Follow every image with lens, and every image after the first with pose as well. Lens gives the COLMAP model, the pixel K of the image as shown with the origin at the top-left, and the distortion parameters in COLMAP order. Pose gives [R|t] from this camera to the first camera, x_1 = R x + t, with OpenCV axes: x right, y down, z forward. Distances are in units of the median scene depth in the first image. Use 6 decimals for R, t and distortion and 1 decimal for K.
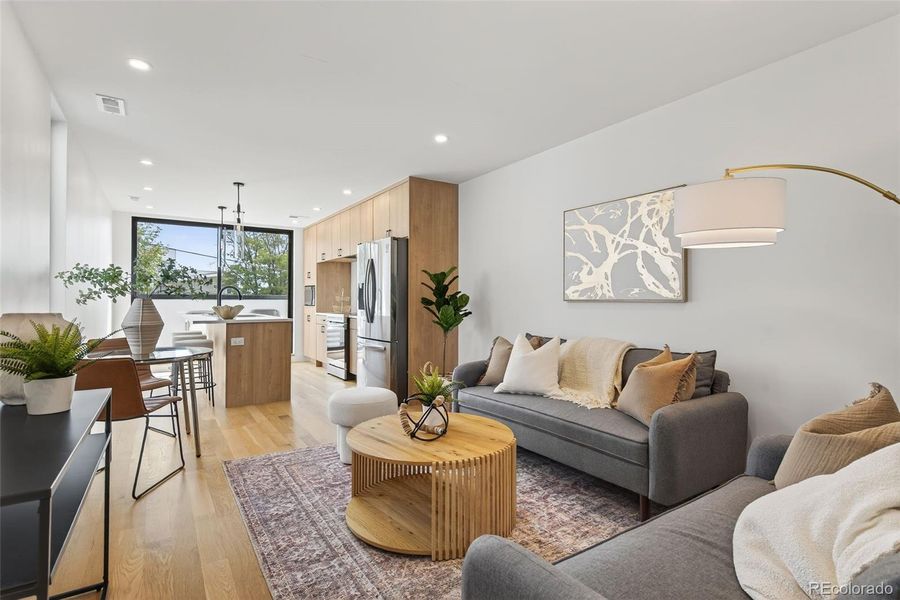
lens RADIAL K [[450.6, 0, 453.6], [0, 450.6, 297.1], [0, 0, 1]] dist [-0.001654, -0.000474]
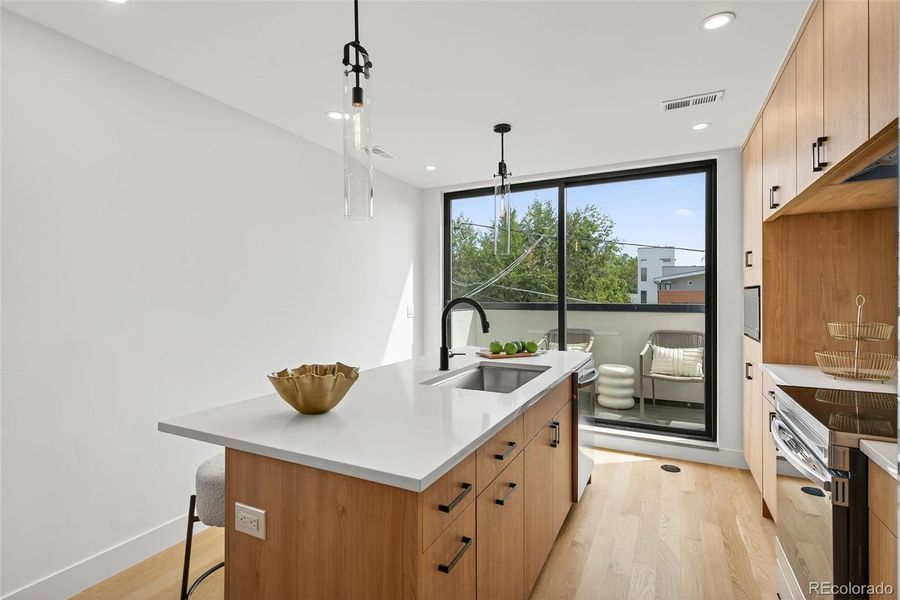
lens RADIAL K [[422.4, 0, 451.4], [0, 422.4, 297.3], [0, 0, 1]] dist [0.003616, -0.000013]
pose [[0.474550, 0.000487, -0.880228, -0.195058], [0.009399, 0.999940, 0.005621, -0.033029], [0.880178, -0.010941, 0.474517, 0.954506]]
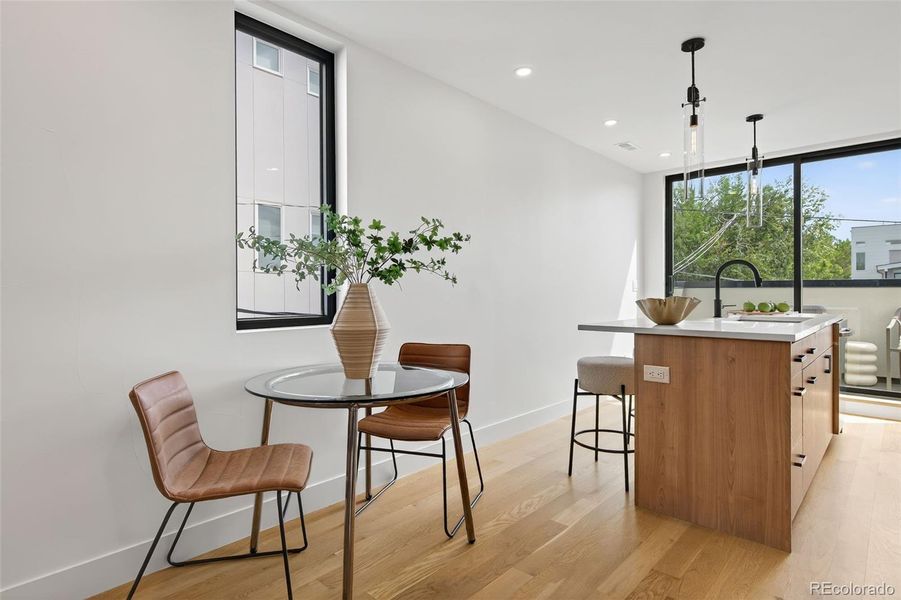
lens RADIAL K [[477.1, 0, 451.7], [0, 477.1, 294.3], [0, 0, 1]] dist [-0.000418, -0.001704]
pose [[0.215917, 0.000527, -0.976411, -0.038224], [0.010751, 0.999938, 0.002917, 0.011196], [0.976352, -0.011127, 0.215898, 0.662230]]
